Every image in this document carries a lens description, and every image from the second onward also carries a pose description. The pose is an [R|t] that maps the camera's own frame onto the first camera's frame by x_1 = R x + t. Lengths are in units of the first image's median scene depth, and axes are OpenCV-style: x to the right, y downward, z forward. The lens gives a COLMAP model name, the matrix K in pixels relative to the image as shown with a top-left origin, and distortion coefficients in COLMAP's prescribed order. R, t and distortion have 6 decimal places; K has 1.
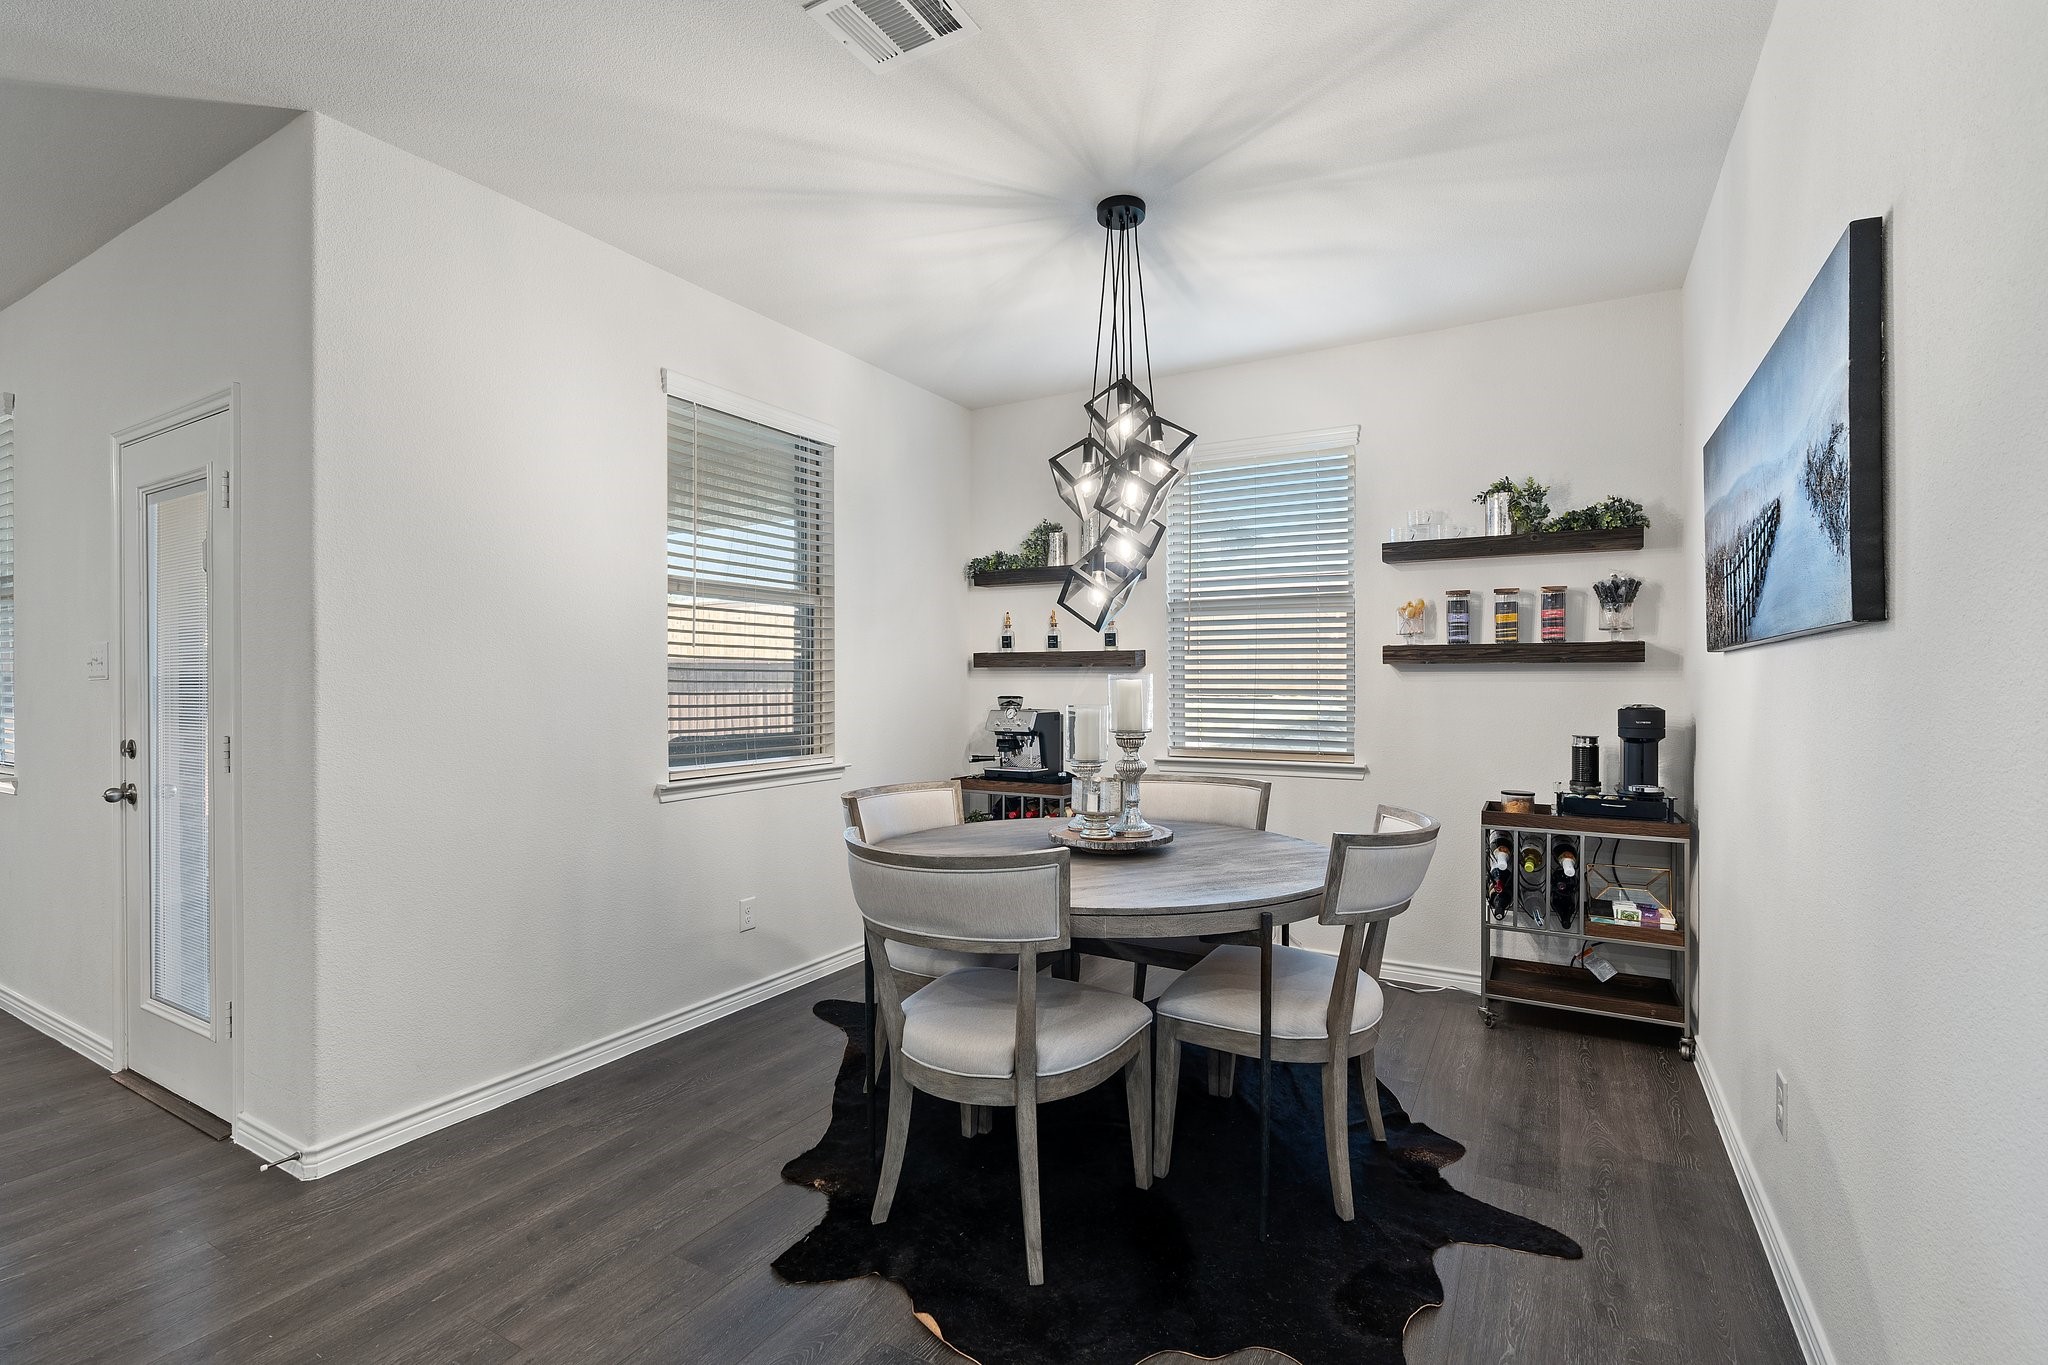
lens RADIAL K [[909.5, 0, 1024.4], [0, 909.5, 696.2], [0, 0, 1]] dist [-0.010176, -0.000031]
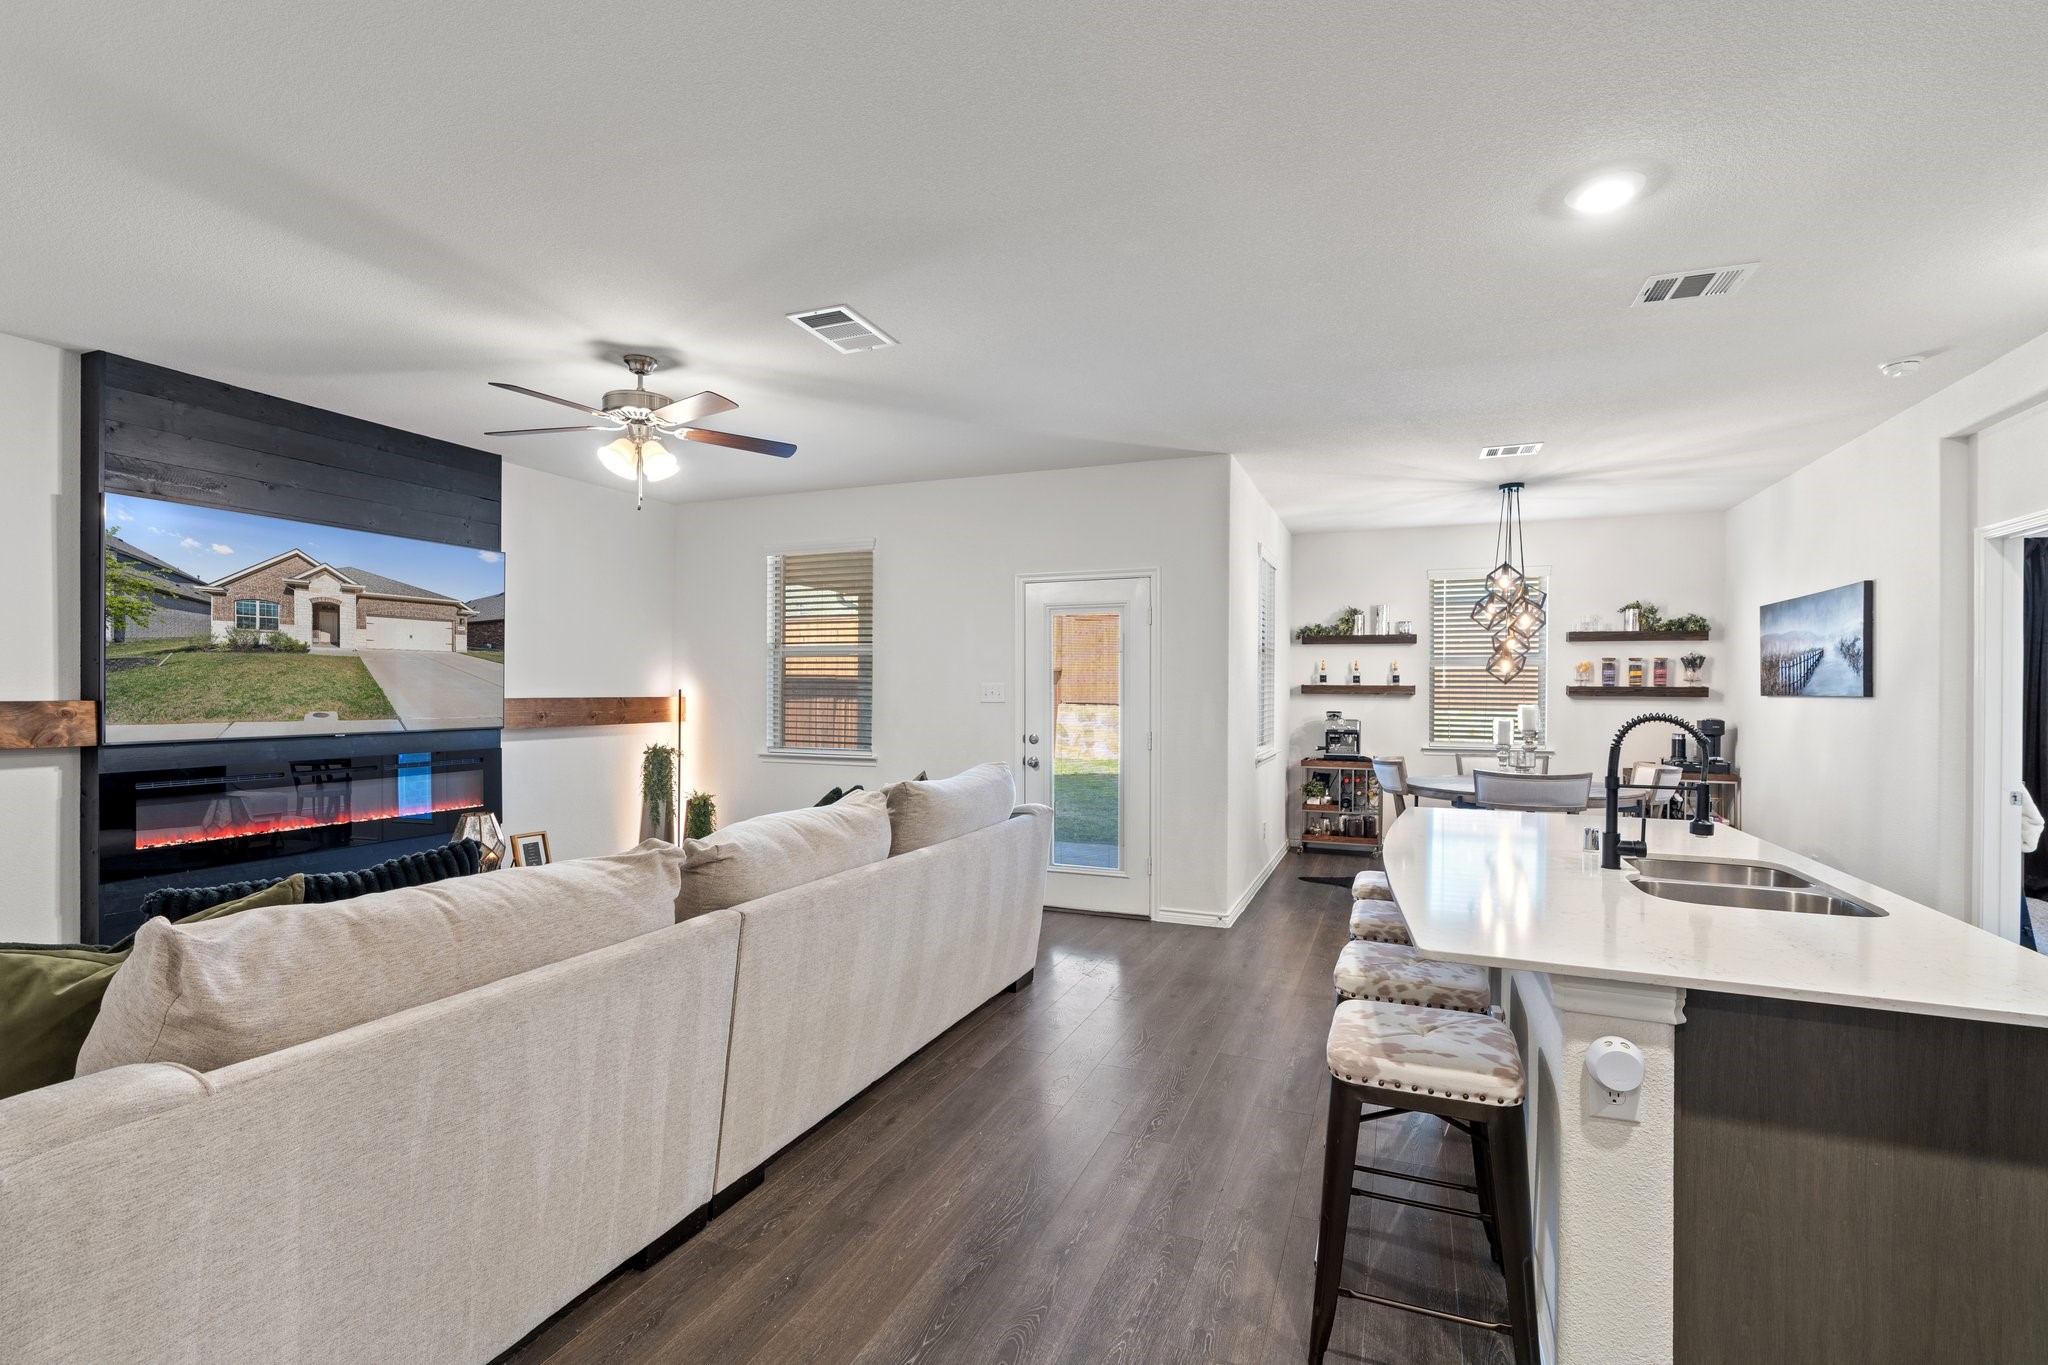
lens RADIAL K [[891.9, 0, 1050.4], [0, 891.9, 700.9], [0, 0, 1]] dist [0.002381, 0.000185]
pose [[0.990948, 0.004814, 0.134161, -0.982385], [-0.004390, 0.999984, -0.003453, -0.015047], [-0.134176, 0.002833, 0.990954, -0.738372]]
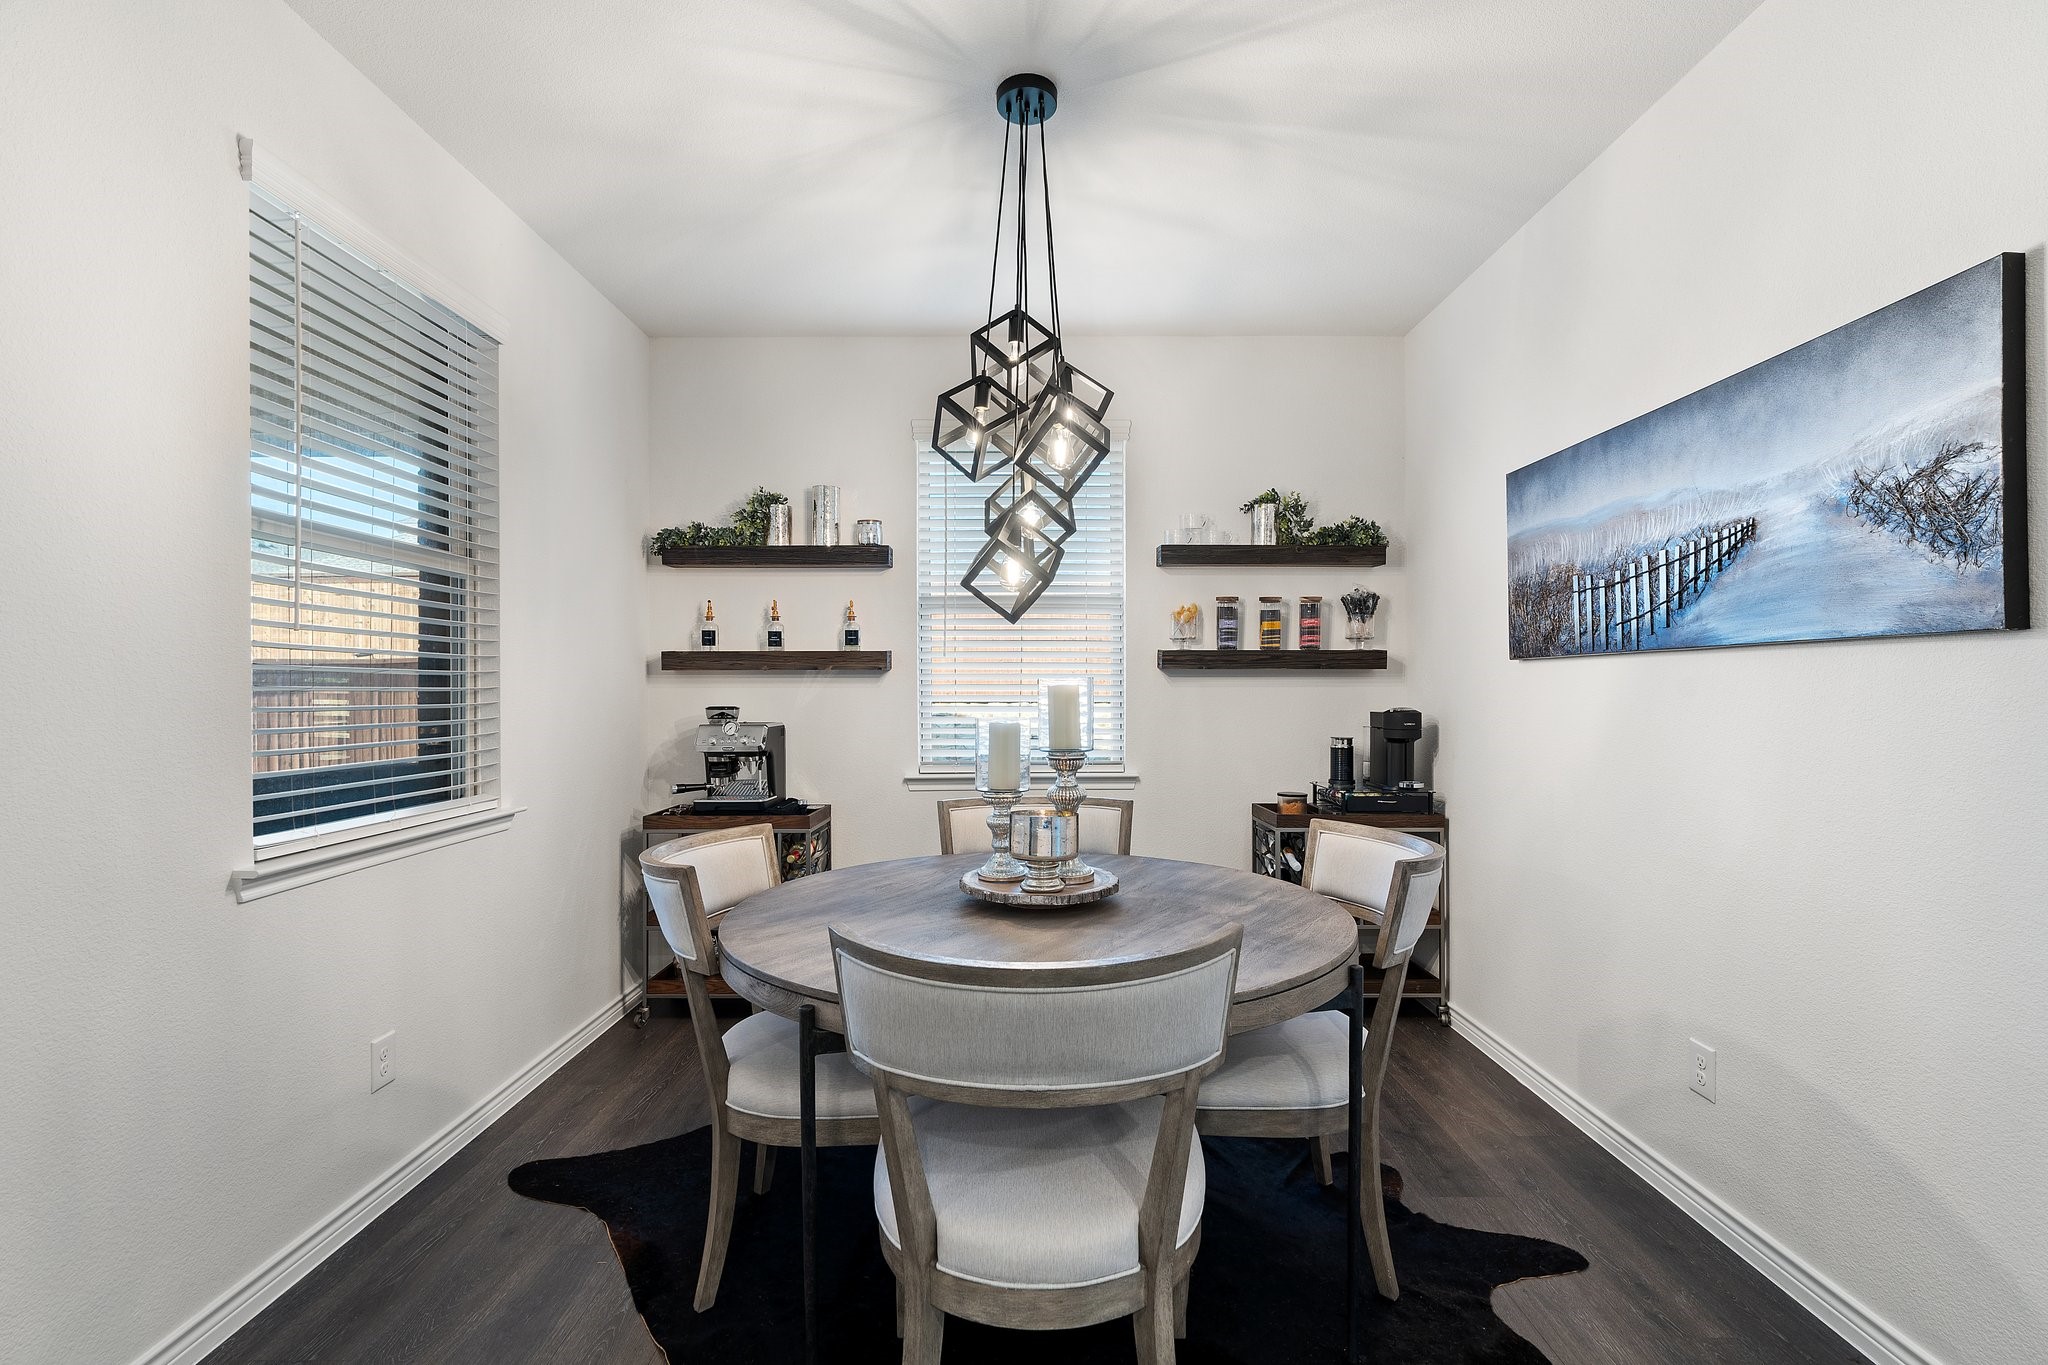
lens RADIAL K [[909.5, 0, 1024.4], [0, 909.5, 696.2], [0, 0, 1]] dist [-0.010176, -0.000031]
pose [[0.869114, -0.006270, 0.494573, -0.229211], [0.010009, 0.999938, -0.004913, -0.003379], [-0.494511, 0.009220, 0.869122, 0.243397]]
